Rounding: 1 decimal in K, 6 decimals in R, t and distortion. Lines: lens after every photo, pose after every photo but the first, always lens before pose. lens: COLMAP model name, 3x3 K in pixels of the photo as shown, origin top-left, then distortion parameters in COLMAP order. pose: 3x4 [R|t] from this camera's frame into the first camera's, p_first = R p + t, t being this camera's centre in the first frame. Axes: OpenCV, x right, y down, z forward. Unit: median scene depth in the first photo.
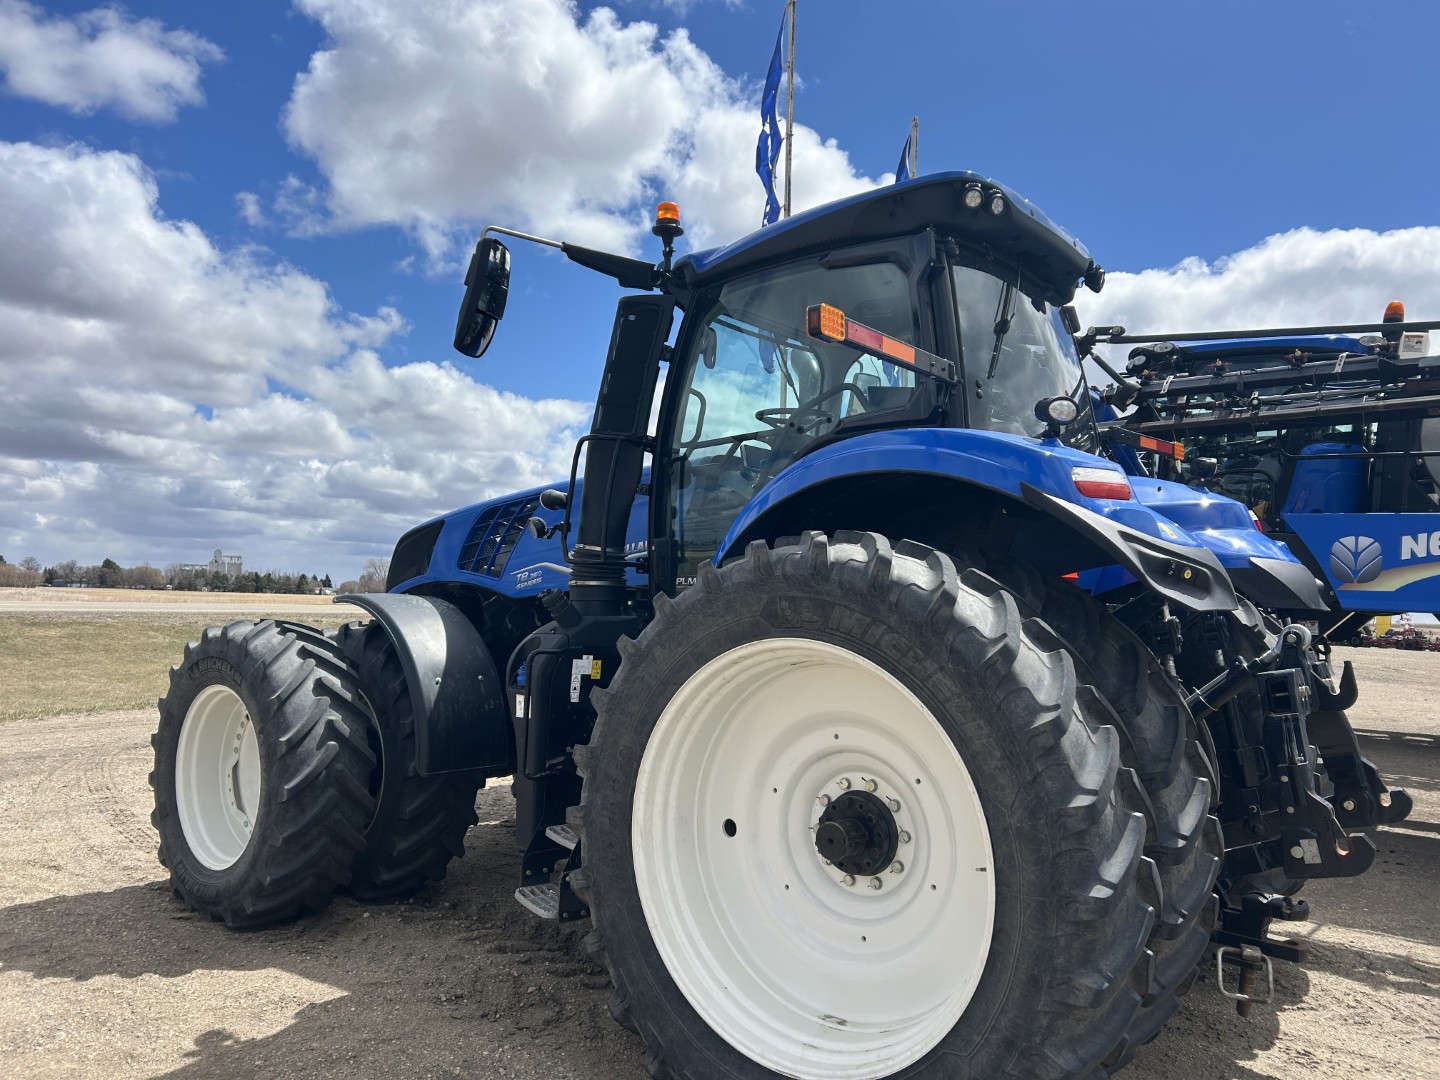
lens RADIAL K [[1077.6, 0, 716.3], [0, 1077.6, 539.6], [0, 0, 1]] dist [0.020163, -0.033651]
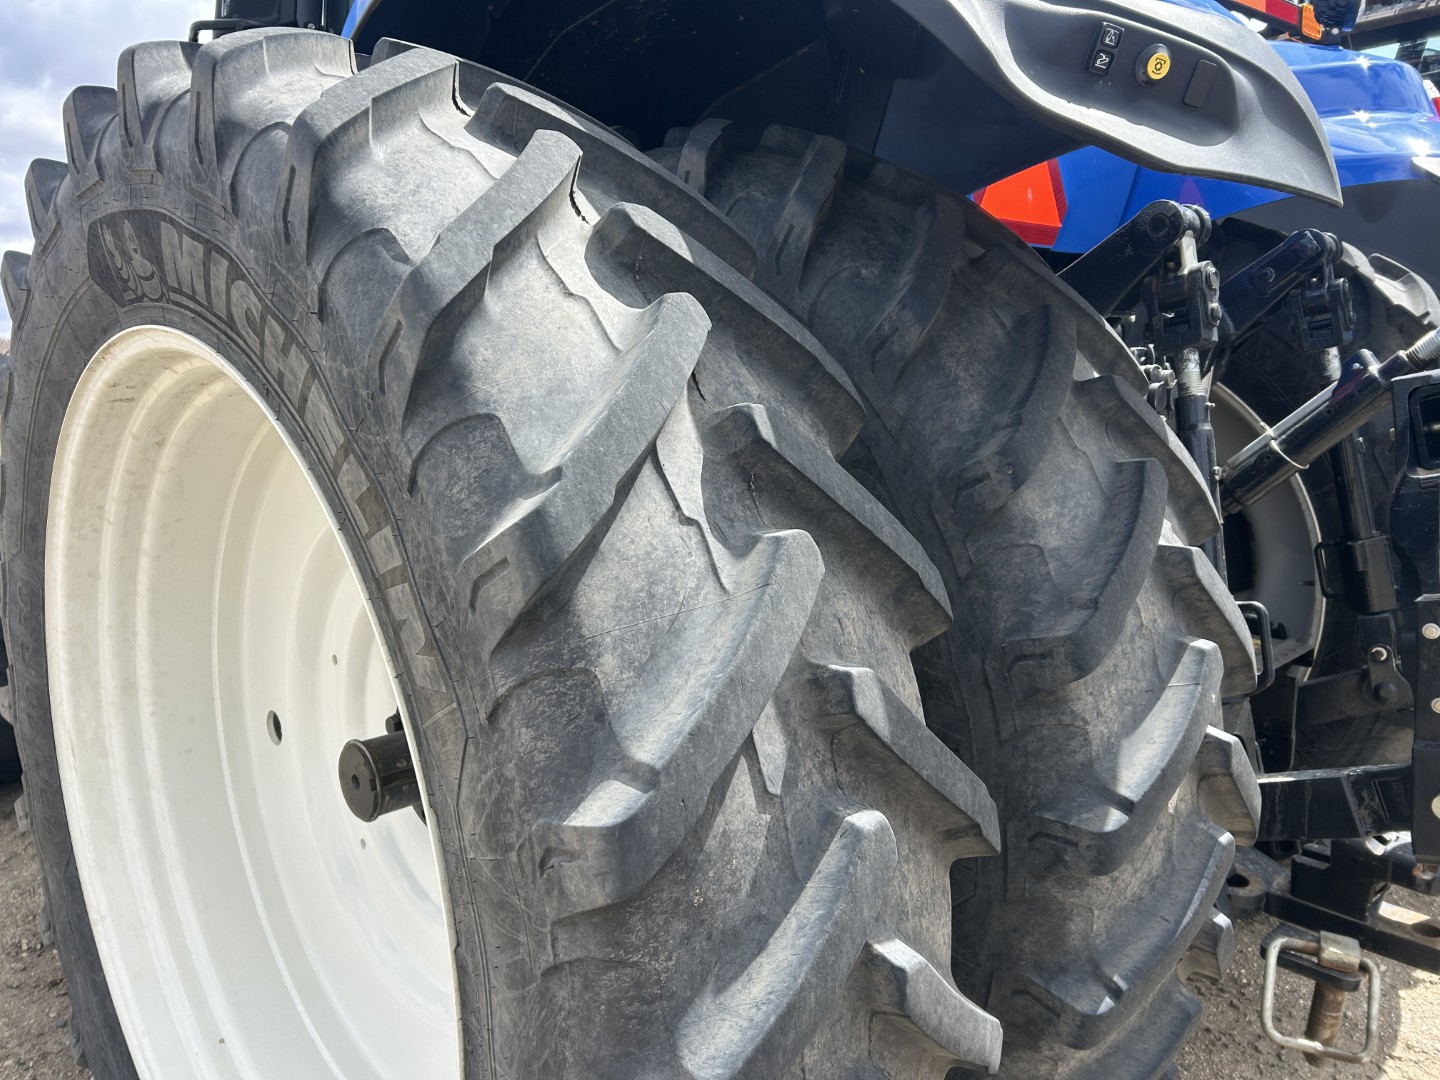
lens RADIAL K [[1077.6, 0, 726.8], [0, 1077.6, 544.8], [0, 0, 1]] dist [0.020163, -0.033651]
pose [[0.990994, -0.024466, -0.131654, 0.394710], [0.051374, 0.977398, 0.205069, 0.116128], [0.123661, -0.209986, 0.969852, 0.722677]]
